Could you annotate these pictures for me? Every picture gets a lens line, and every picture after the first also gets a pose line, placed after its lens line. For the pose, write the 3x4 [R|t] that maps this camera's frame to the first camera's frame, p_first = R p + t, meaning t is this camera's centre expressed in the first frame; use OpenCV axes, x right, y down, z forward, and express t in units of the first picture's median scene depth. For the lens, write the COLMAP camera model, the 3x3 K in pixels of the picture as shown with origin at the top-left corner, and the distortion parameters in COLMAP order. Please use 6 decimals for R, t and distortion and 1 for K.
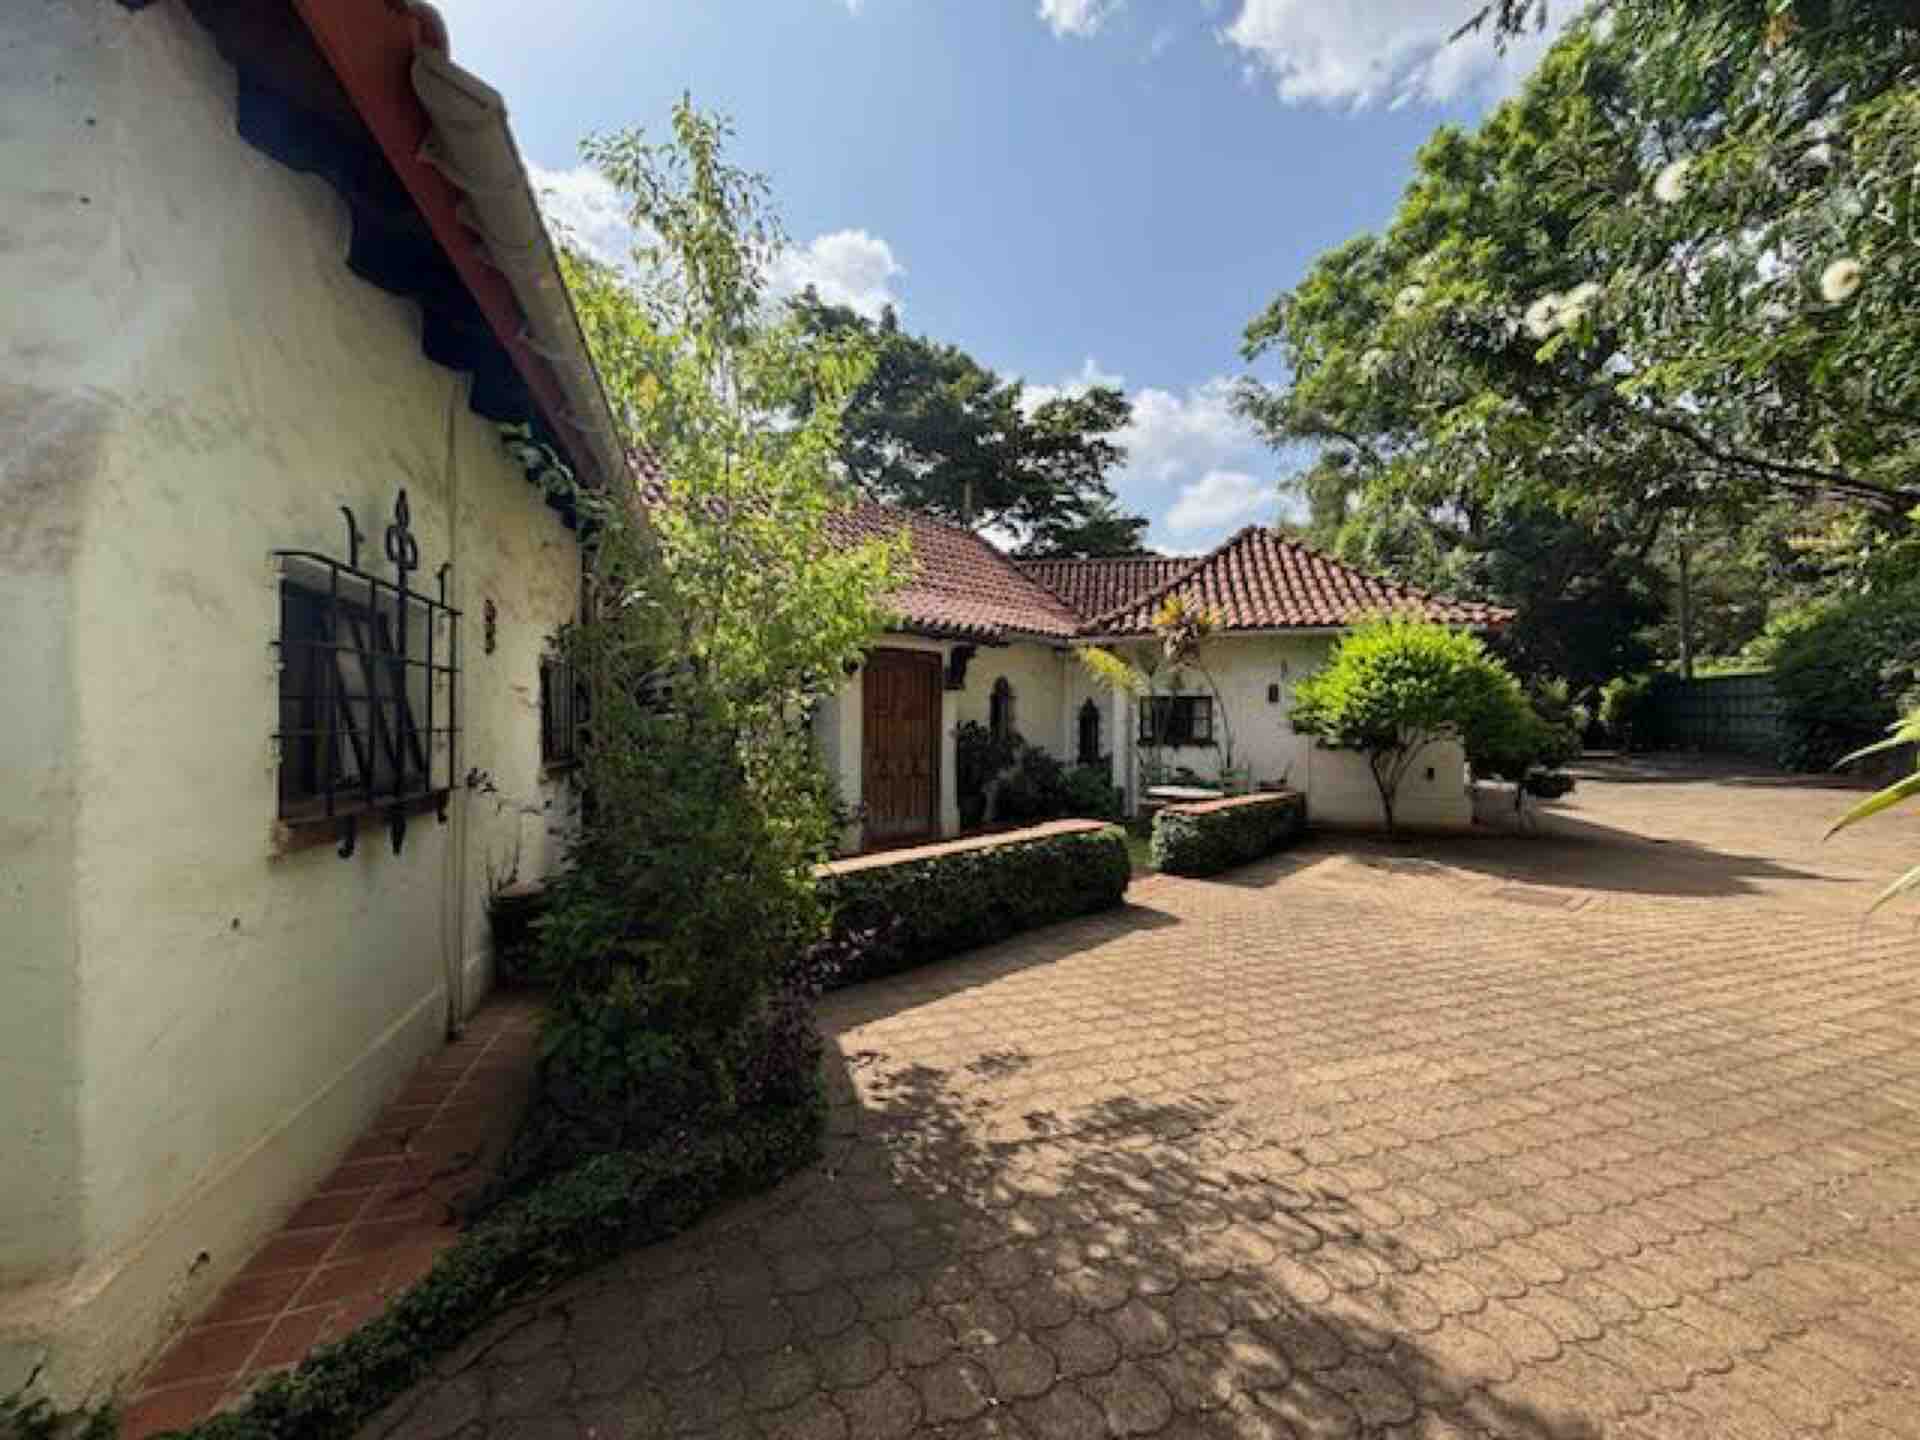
lens RADIAL K [[768.6, 0, 966.5], [0, 768.6, 719.5], [0, 0, 1]] dist [0.001235, 0.000194]
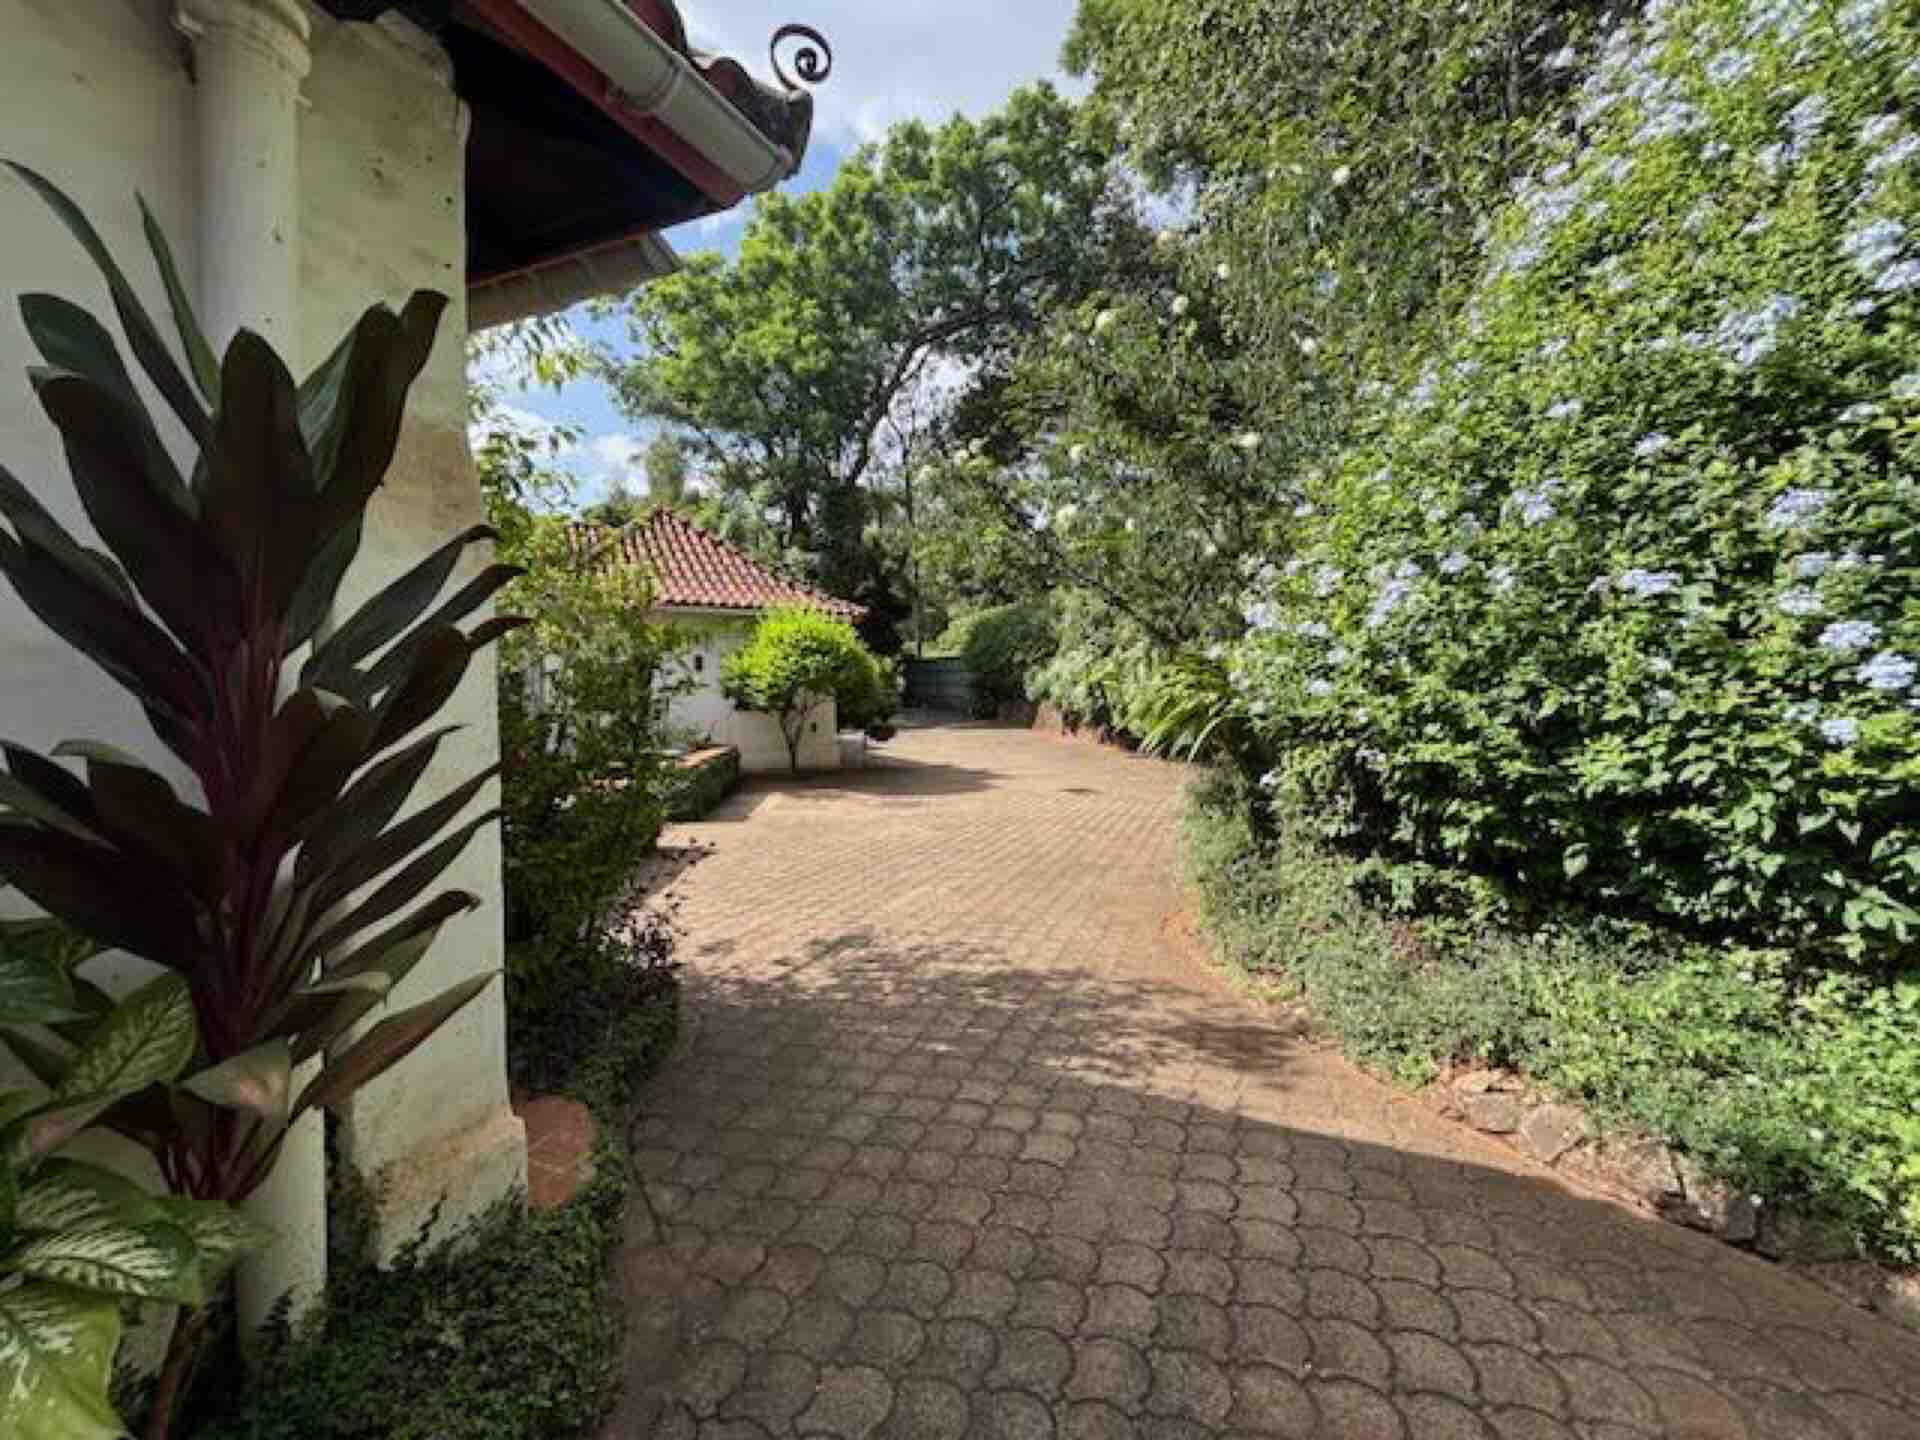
lens RADIAL K [[768.6, 0, 966.5], [0, 768.6, 719.5], [0, 0, 1]] dist [0.001235, 0.000194]
pose [[0.659951, -0.031216, 0.750660, -0.211293], [-0.003198, 0.999011, 0.044355, -0.002519], [-0.751302, -0.031673, 0.659198, -0.059244]]
